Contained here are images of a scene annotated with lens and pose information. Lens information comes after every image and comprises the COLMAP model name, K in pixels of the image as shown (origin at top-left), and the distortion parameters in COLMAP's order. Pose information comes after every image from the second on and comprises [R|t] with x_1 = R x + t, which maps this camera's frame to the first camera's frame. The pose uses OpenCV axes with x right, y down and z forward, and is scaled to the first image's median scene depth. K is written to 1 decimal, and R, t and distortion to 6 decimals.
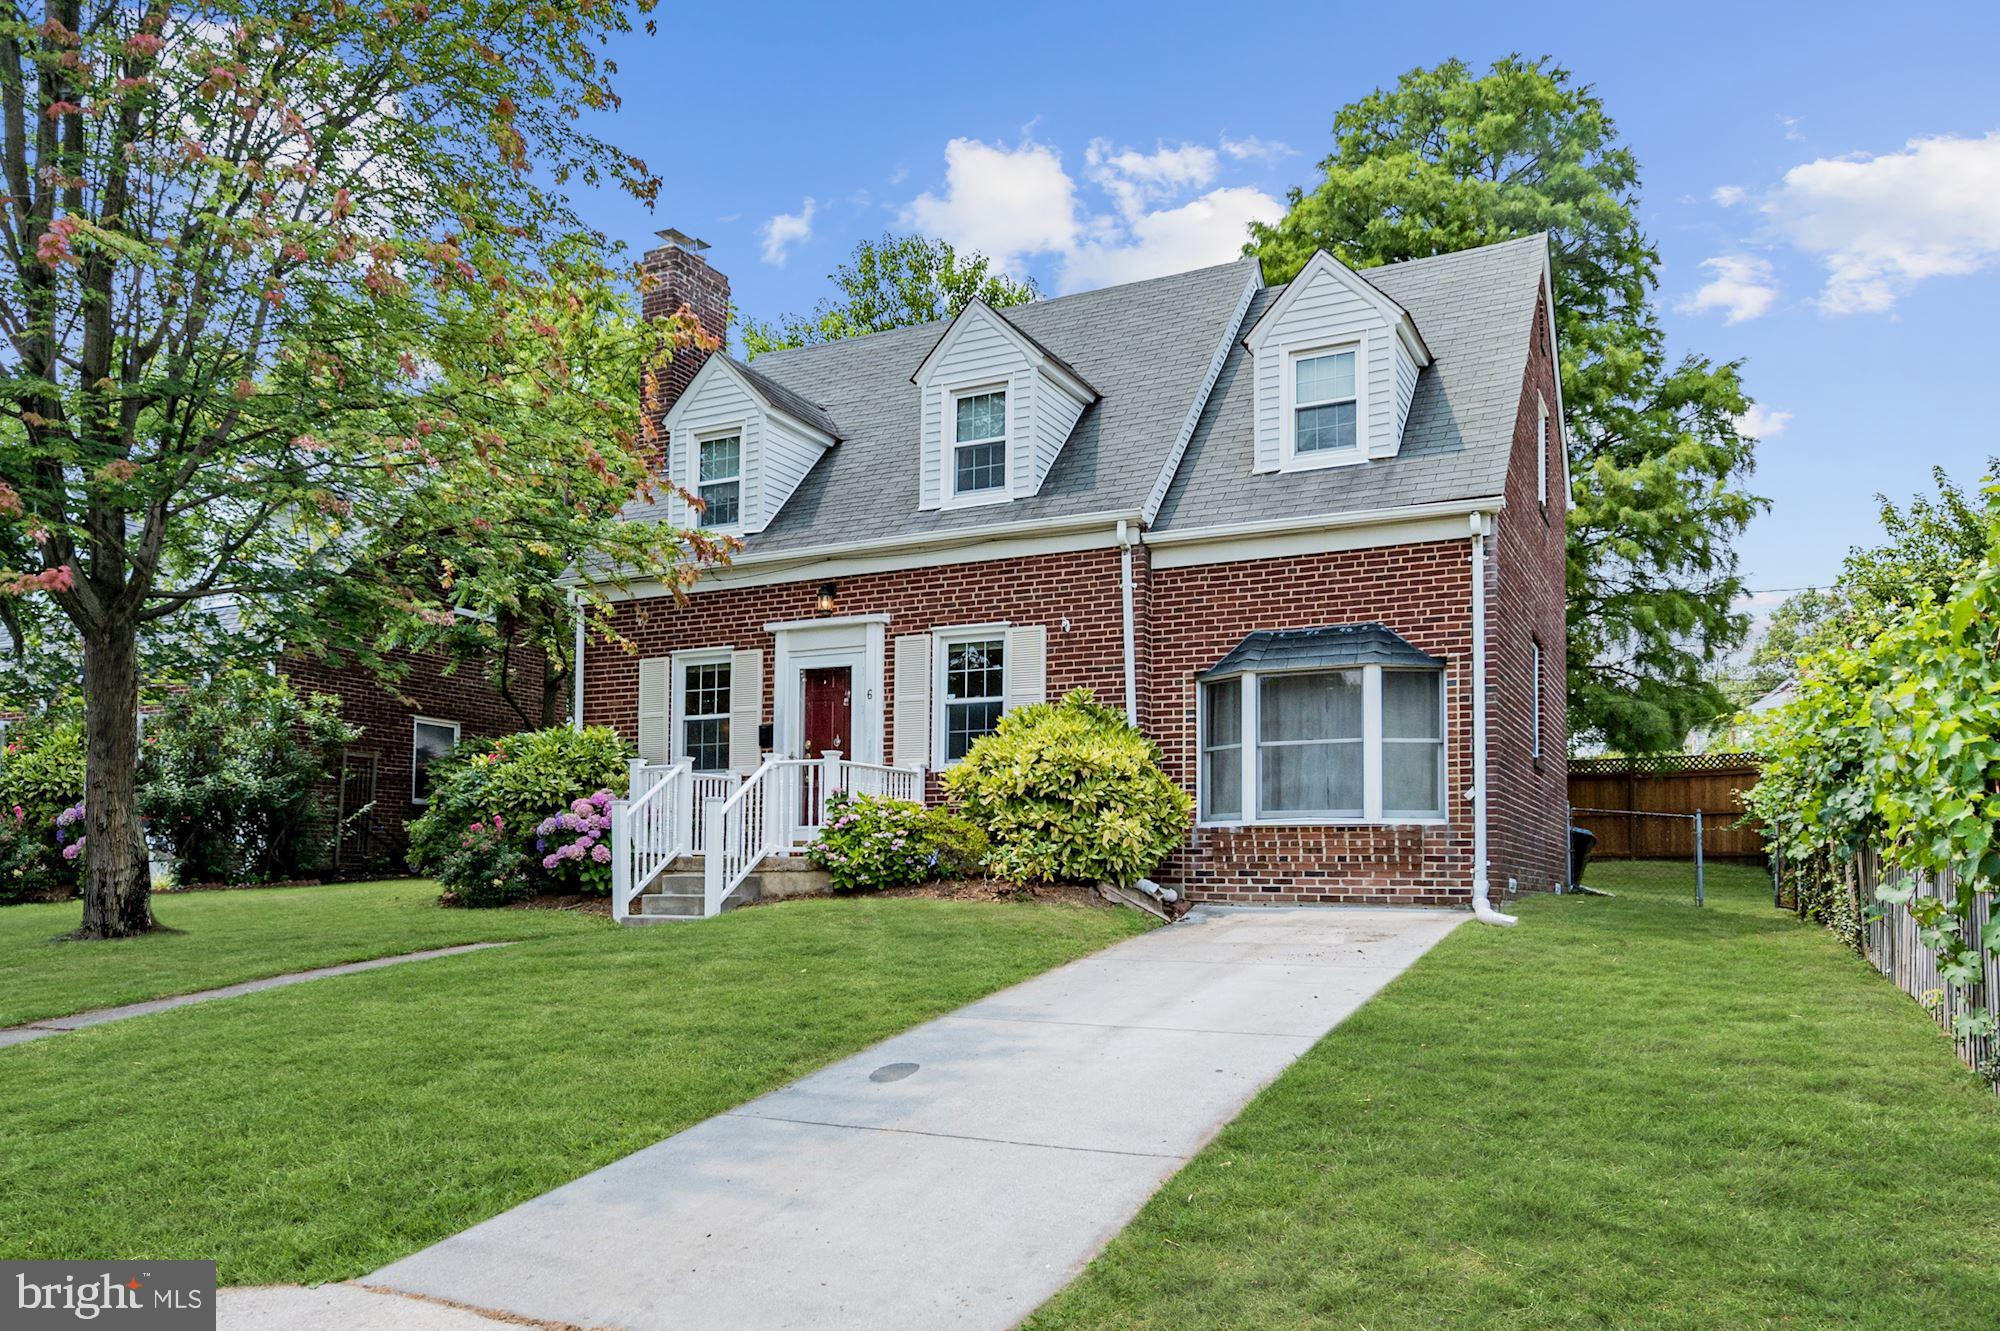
lens RADIAL K [[794.2, 0, 1000.1], [0, 794.2, 655.8], [0, 0, 1]] dist [-0.003970, 0.000533]
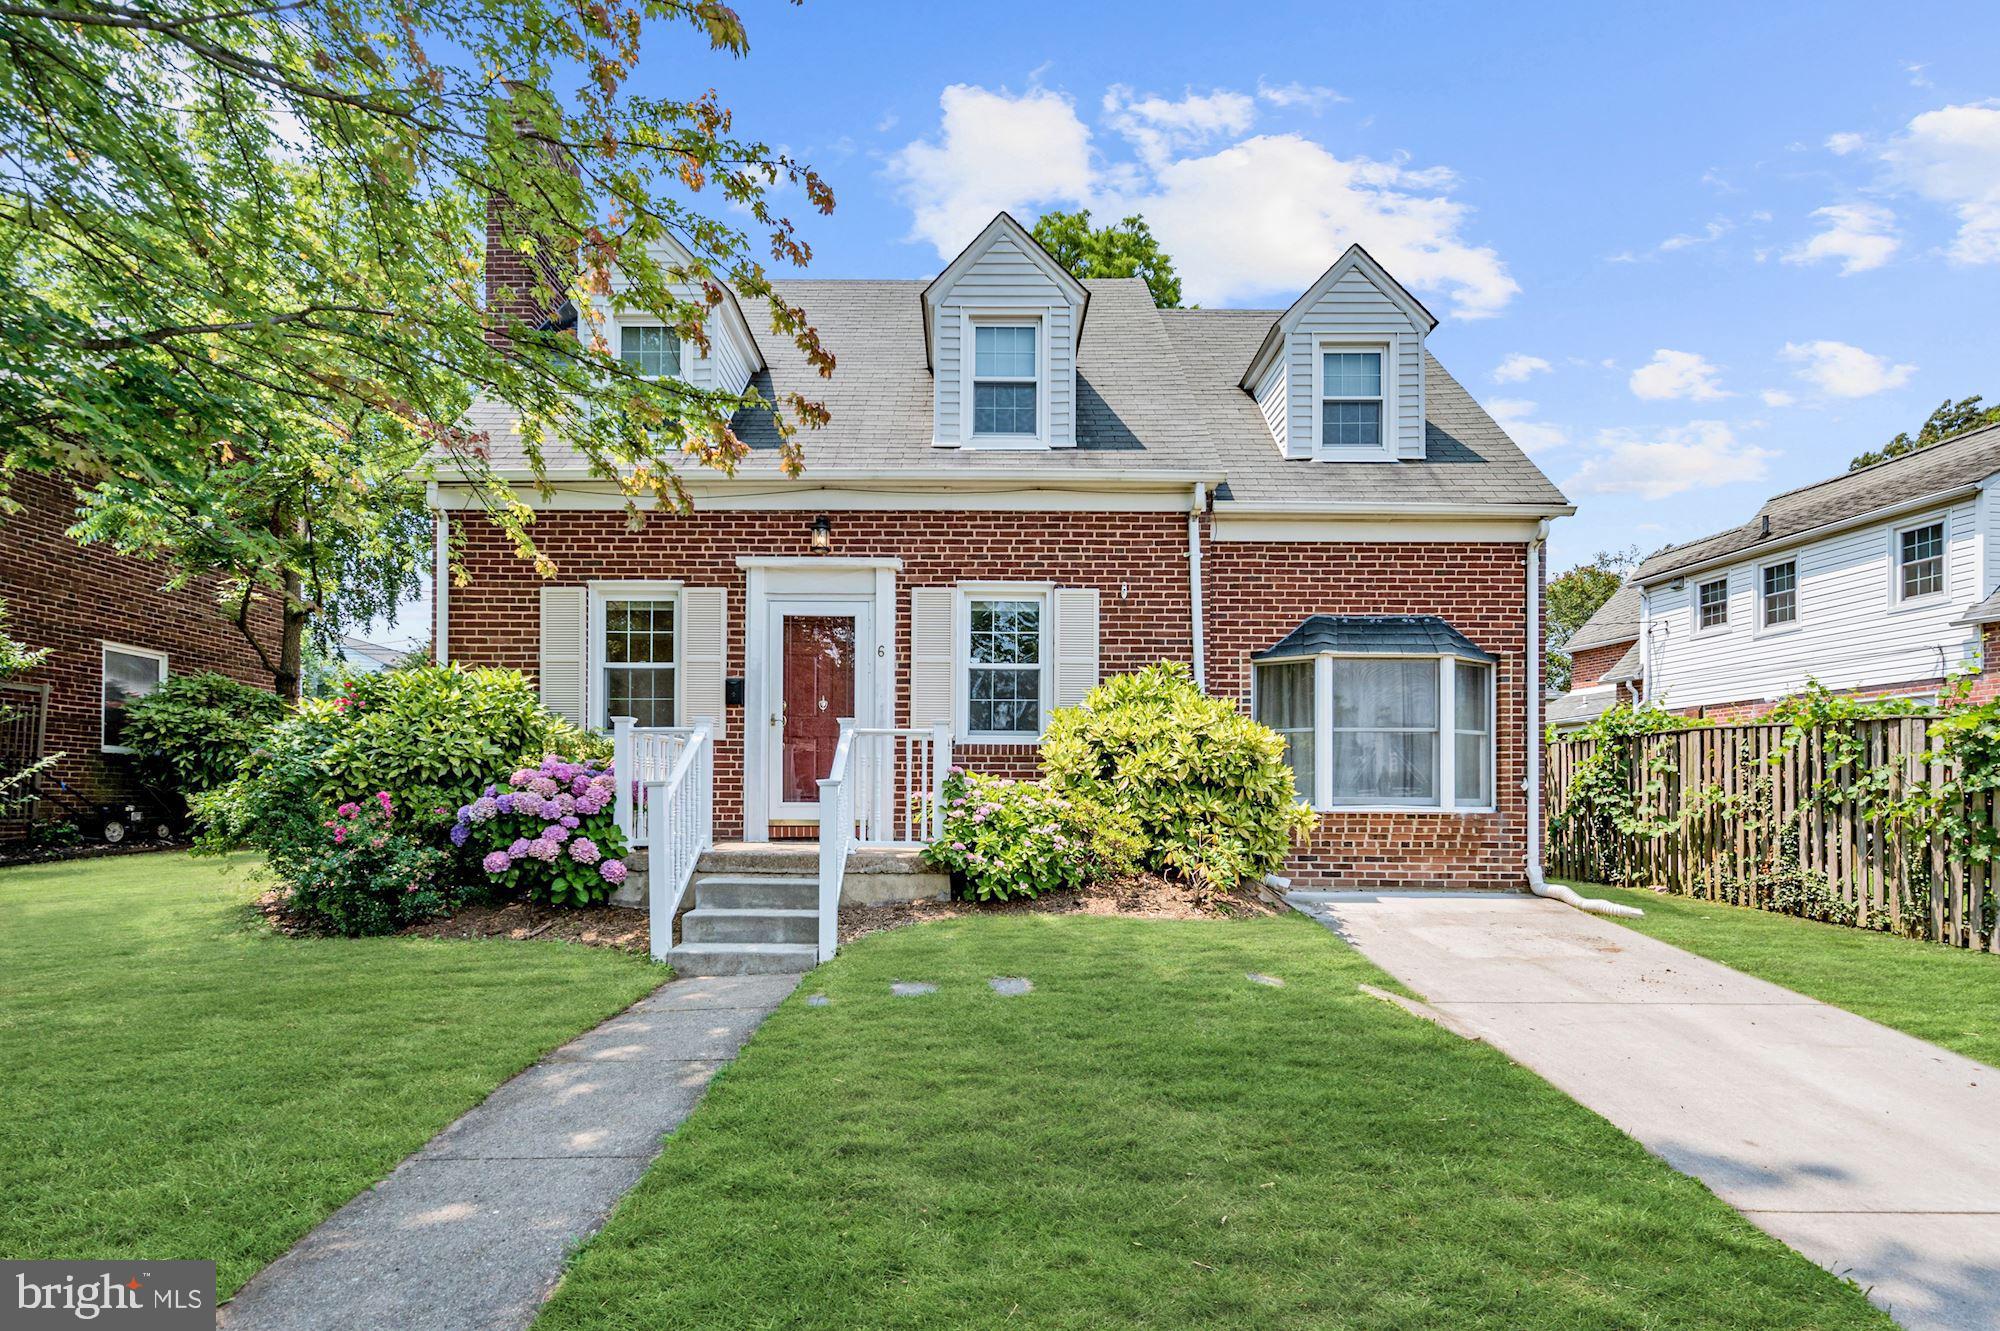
lens RADIAL K [[696.8, 0, 1000.5], [0, 696.8, 681.8], [0, 0, 1]] dist [-0.004925, 0.000113]
pose [[0.953159, 0.058385, 0.296780, -0.296123], [-0.077343, 0.995619, 0.052536, 0.035820], [-0.292413, -0.073029, 0.953500, 0.276415]]
